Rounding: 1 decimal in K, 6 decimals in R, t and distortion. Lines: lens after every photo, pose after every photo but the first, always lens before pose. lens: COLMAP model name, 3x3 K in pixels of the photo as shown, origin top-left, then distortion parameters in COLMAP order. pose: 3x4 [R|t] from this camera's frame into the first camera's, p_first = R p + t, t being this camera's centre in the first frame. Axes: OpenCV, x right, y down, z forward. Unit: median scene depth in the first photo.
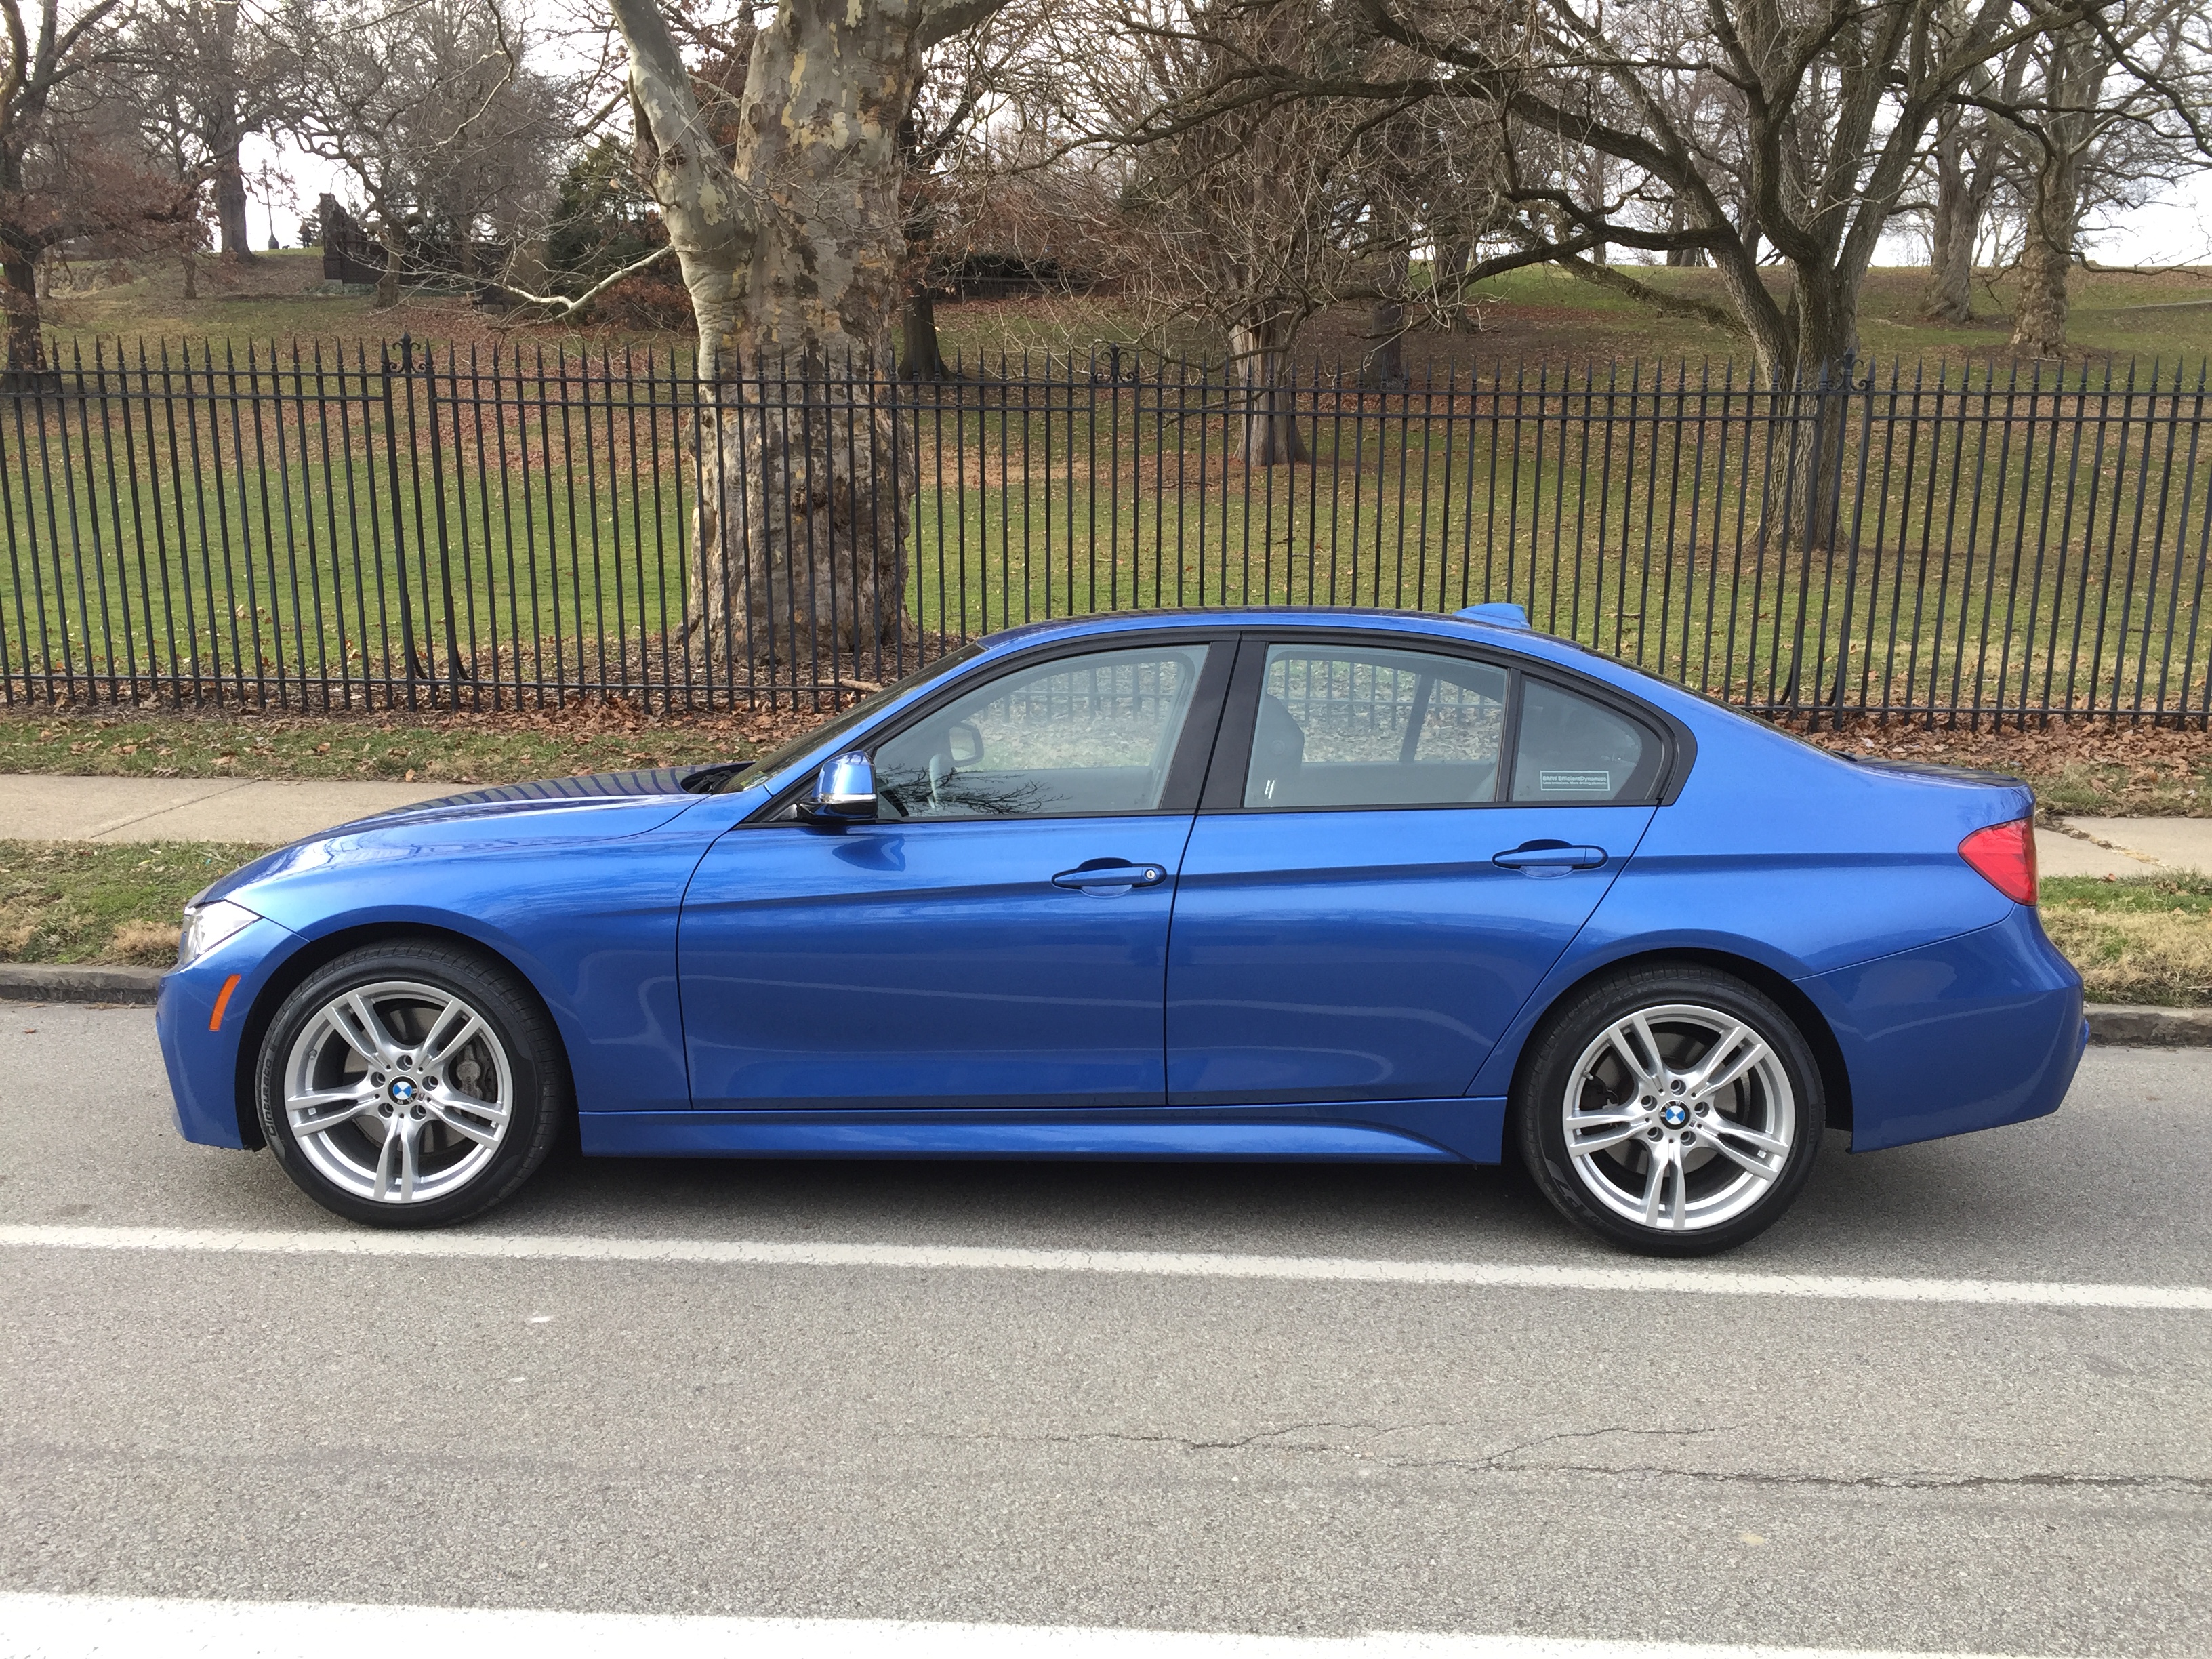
lens RADIAL K [[1888.9, 0, 1088.8], [0, 1888.9, 794.1], [0, 0, 1]] dist [0.067007, -0.094388]
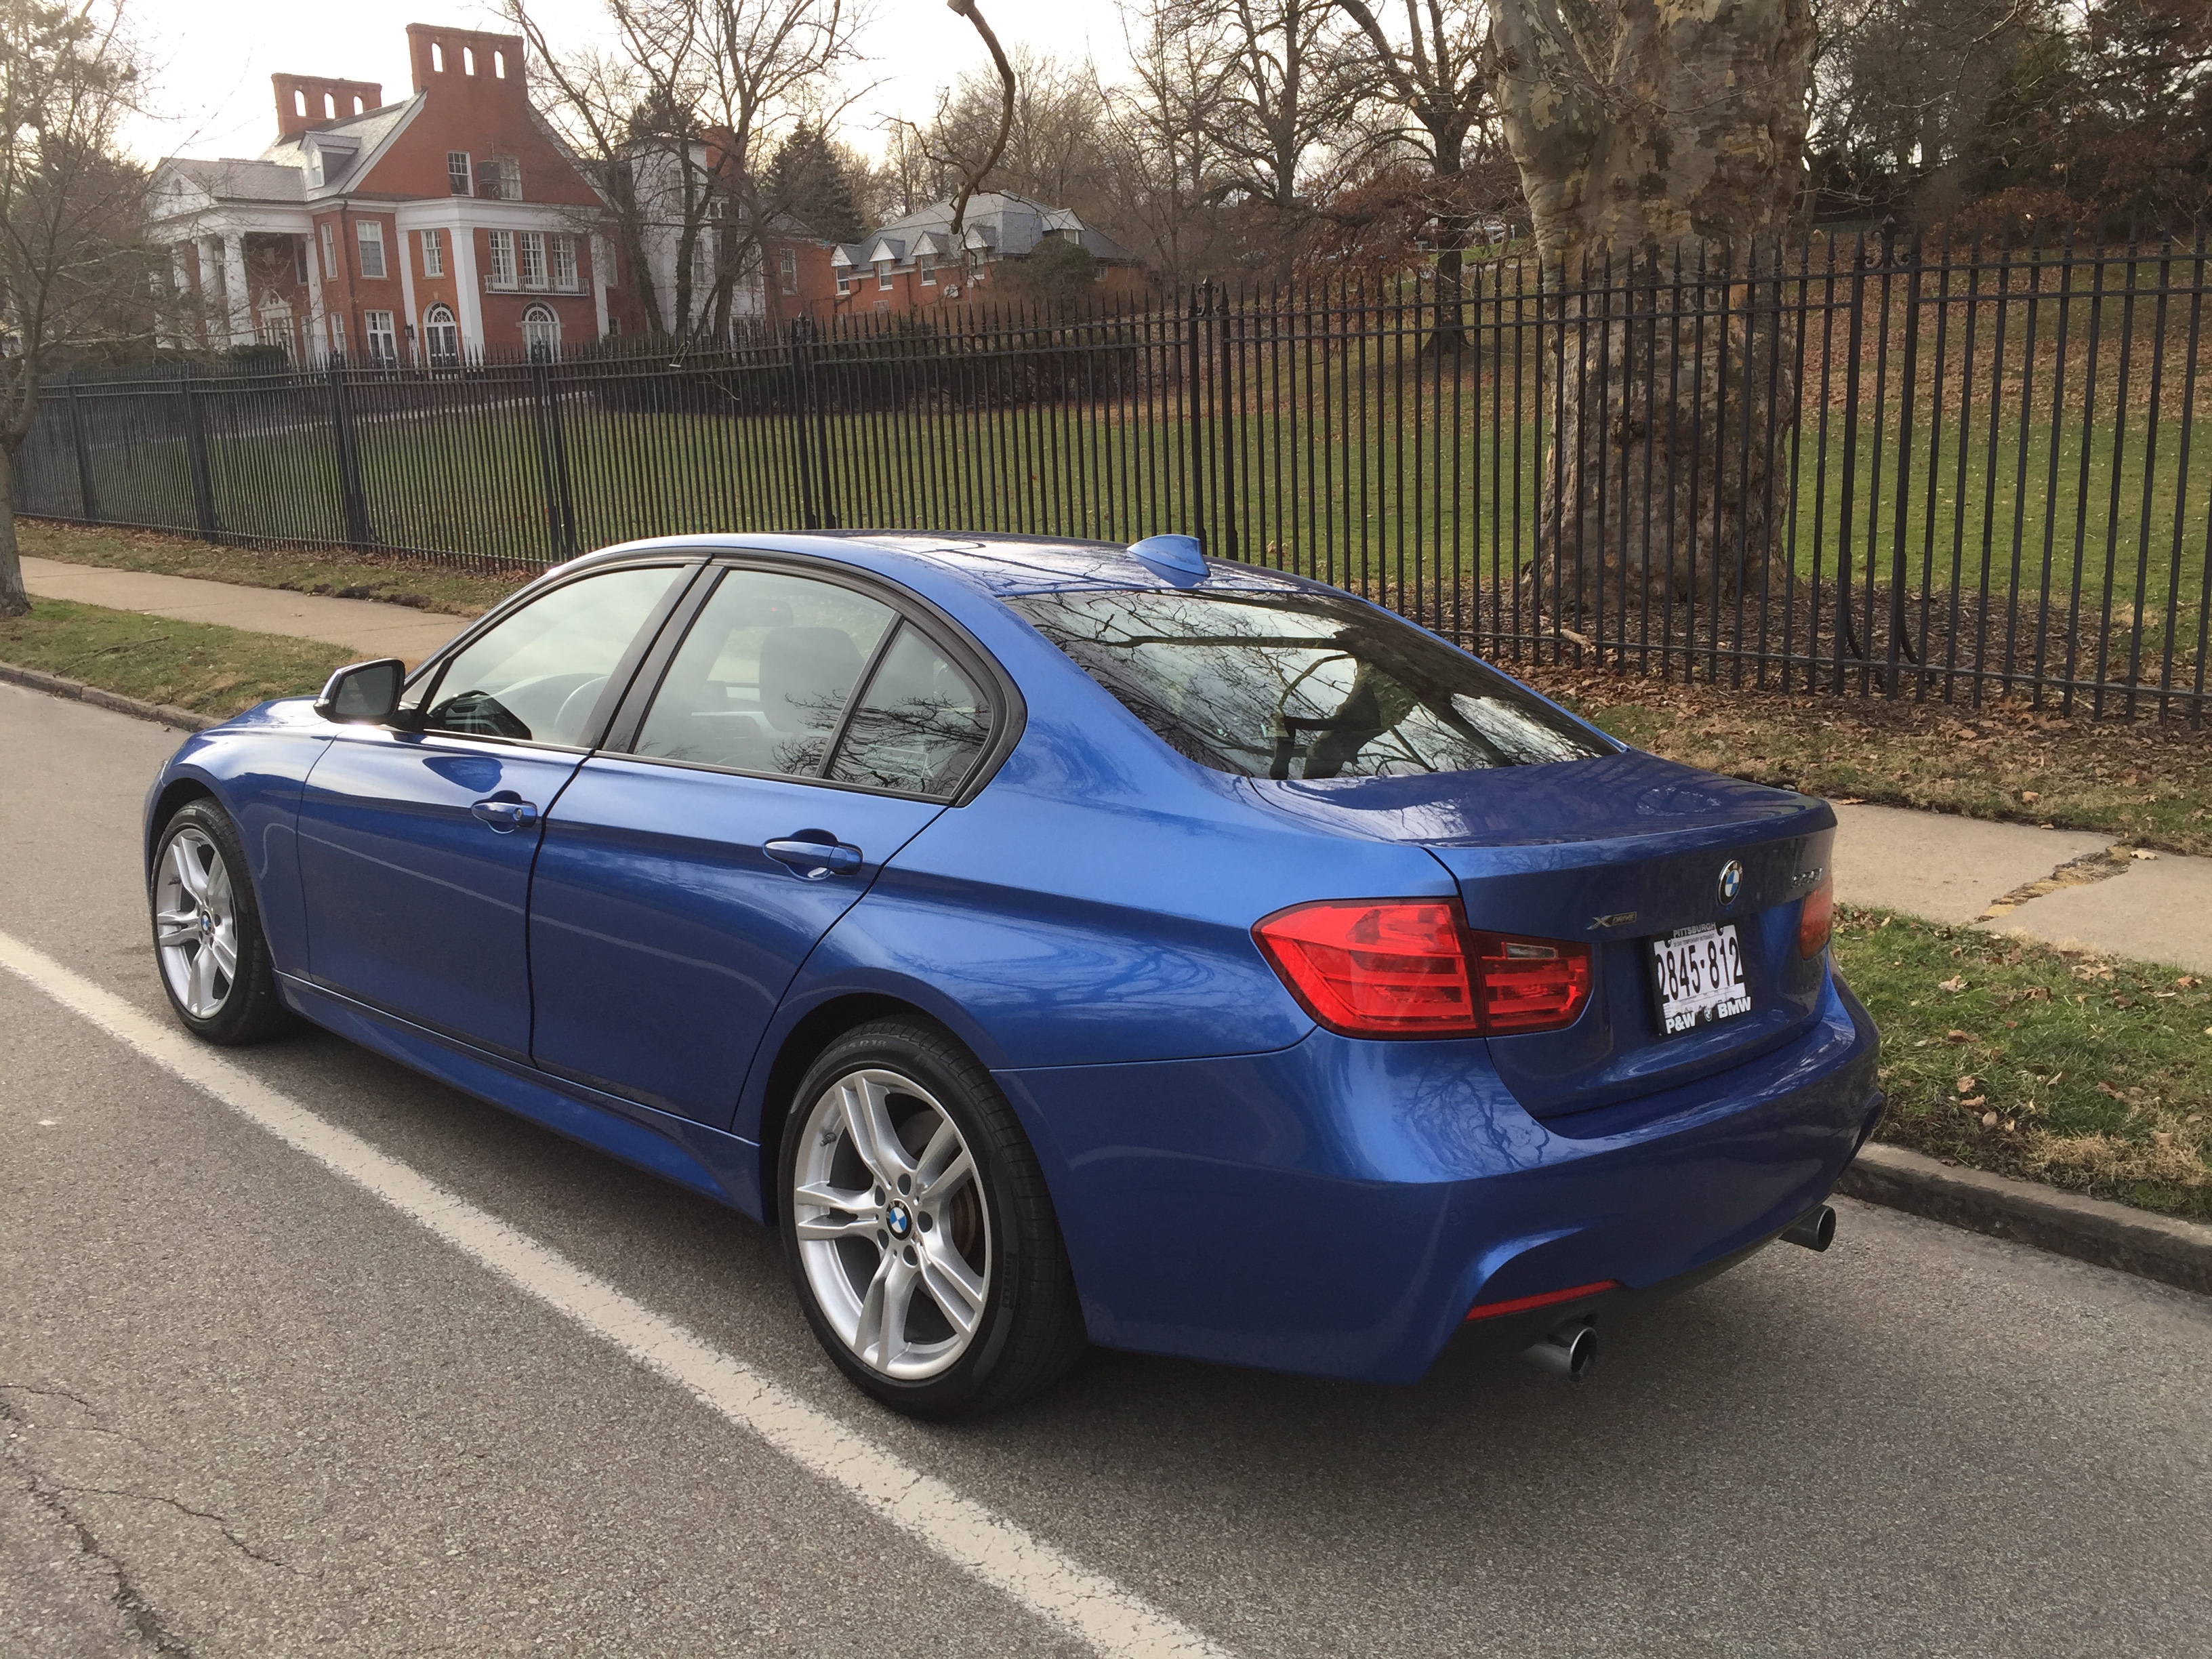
lens RADIAL K [[1888.9, 0, 1088.8], [0, 1888.9, 794.1], [0, 0, 1]] dist [0.067007, -0.094388]
pose [[0.729327, 0.110204, -0.675232, 0.290199], [-0.092649, 0.993759, 0.062118, -0.016673], [0.677863, 0.017255, 0.734985, 0.174383]]
